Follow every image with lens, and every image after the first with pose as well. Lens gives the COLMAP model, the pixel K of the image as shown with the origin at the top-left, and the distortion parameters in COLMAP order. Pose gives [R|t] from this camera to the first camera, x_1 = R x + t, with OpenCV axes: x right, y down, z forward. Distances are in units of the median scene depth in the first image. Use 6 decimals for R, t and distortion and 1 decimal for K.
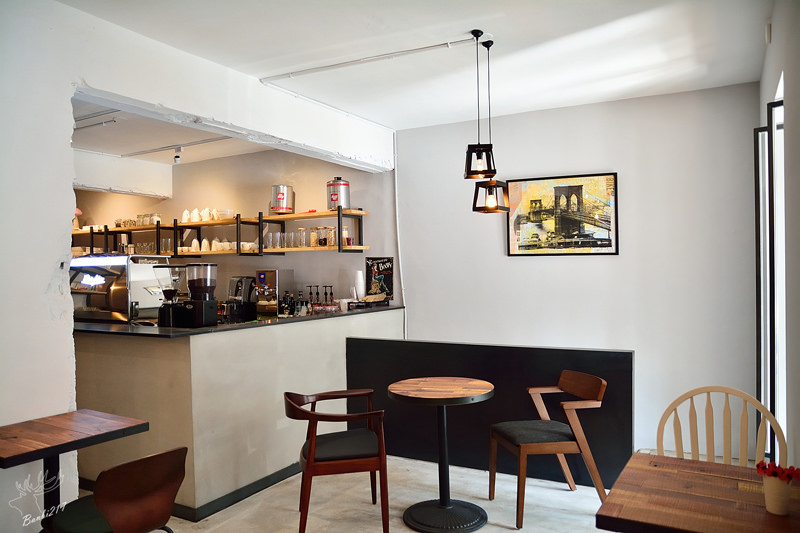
lens RADIAL K [[607.6, 0, 400.0], [0, 607.6, 266.5], [0, 0, 1]] dist [-0.032850, 0.005892]
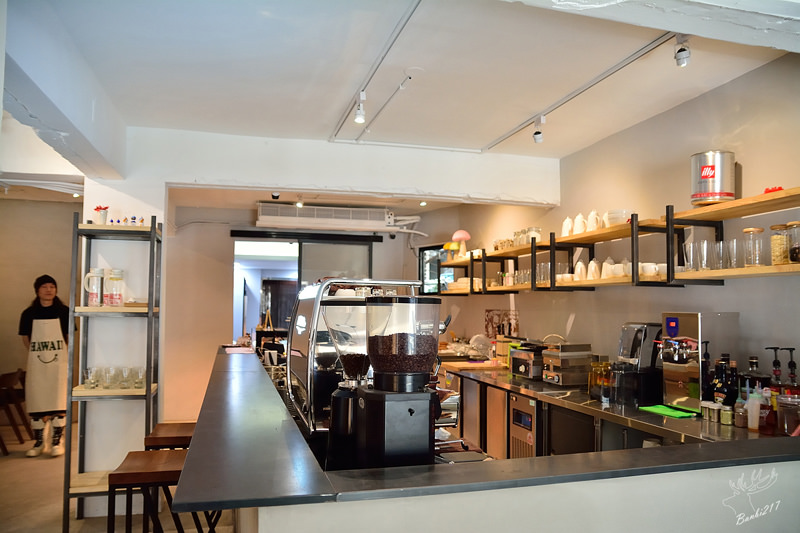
lens RADIAL K [[607.6, 0, 400.0], [0, 607.6, 266.5], [0, 0, 1]] dist [-0.032850, 0.005892]
pose [[0.711492, -0.030644, -0.702026, -0.022719], [-0.010915, 0.998446, -0.054646, -0.002677], [0.702610, 0.046543, 0.710052, 0.440718]]
